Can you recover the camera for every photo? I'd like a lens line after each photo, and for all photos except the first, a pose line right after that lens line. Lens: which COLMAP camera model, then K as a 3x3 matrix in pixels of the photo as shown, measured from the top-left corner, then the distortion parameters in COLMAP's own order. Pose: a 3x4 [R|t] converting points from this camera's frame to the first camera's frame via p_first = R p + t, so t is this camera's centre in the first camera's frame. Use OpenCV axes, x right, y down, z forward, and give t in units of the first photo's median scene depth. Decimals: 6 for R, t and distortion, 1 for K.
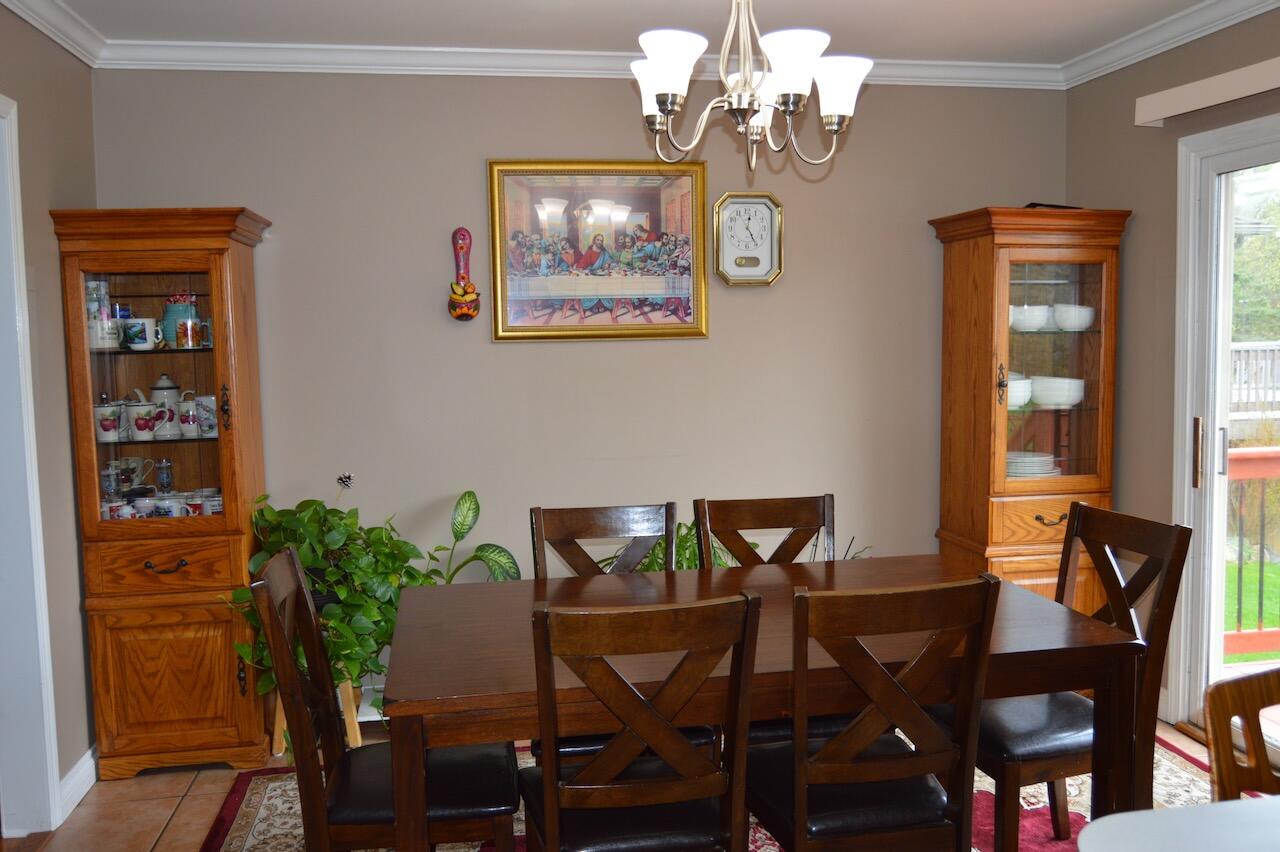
lens RADIAL K [[1045.3, 0, 640.0], [0, 1045.3, 426.0], [0, 0, 1]] dist [-0.040477, 0.001305]
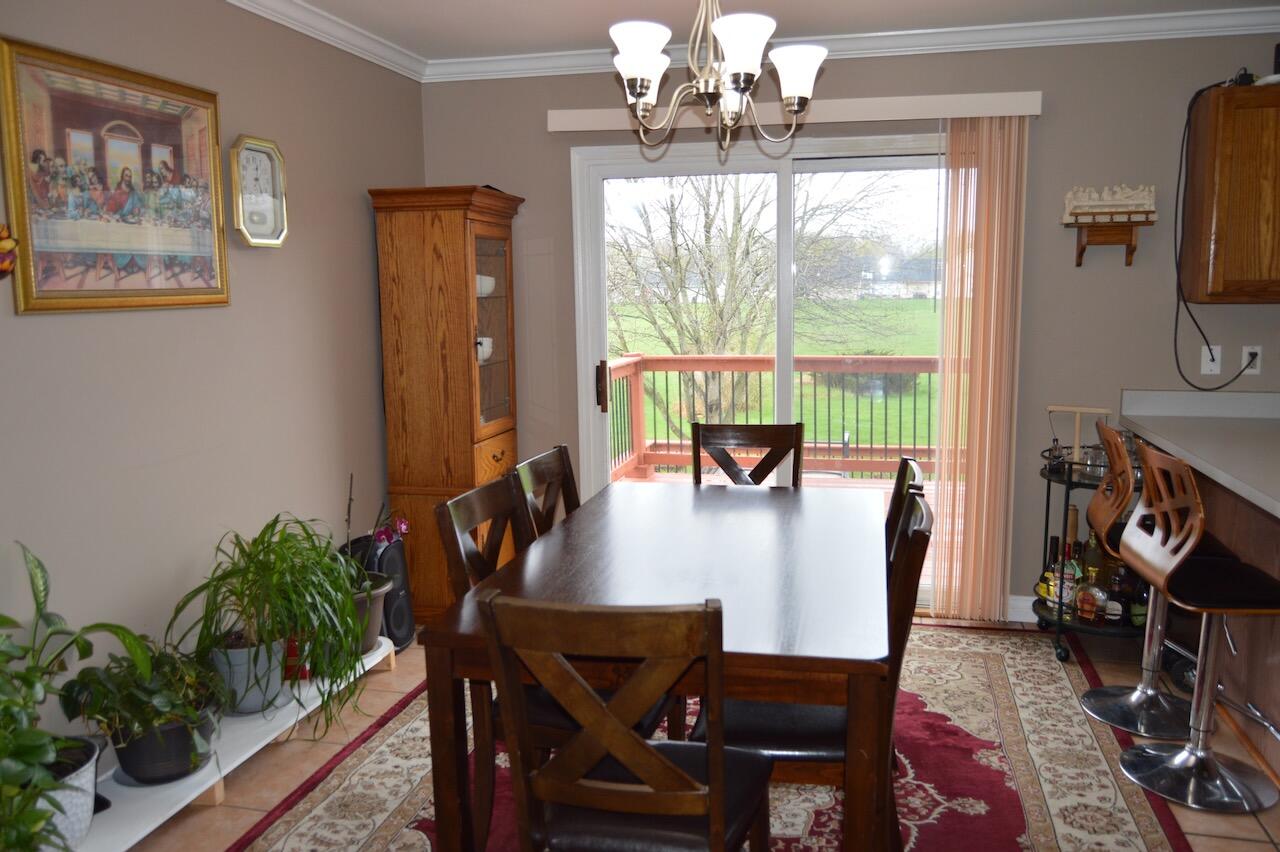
lens RADIAL K [[1005.8, 0, 647.4], [0, 1005.8, 422.7], [0, 0, 1]] dist [-0.012410, 0.006552]
pose [[0.397007, -0.114296, 0.910671, -0.569018], [0.087915, 0.992389, 0.086225, -0.031145], [-0.913595, 0.045829, 0.404034, 0.376550]]
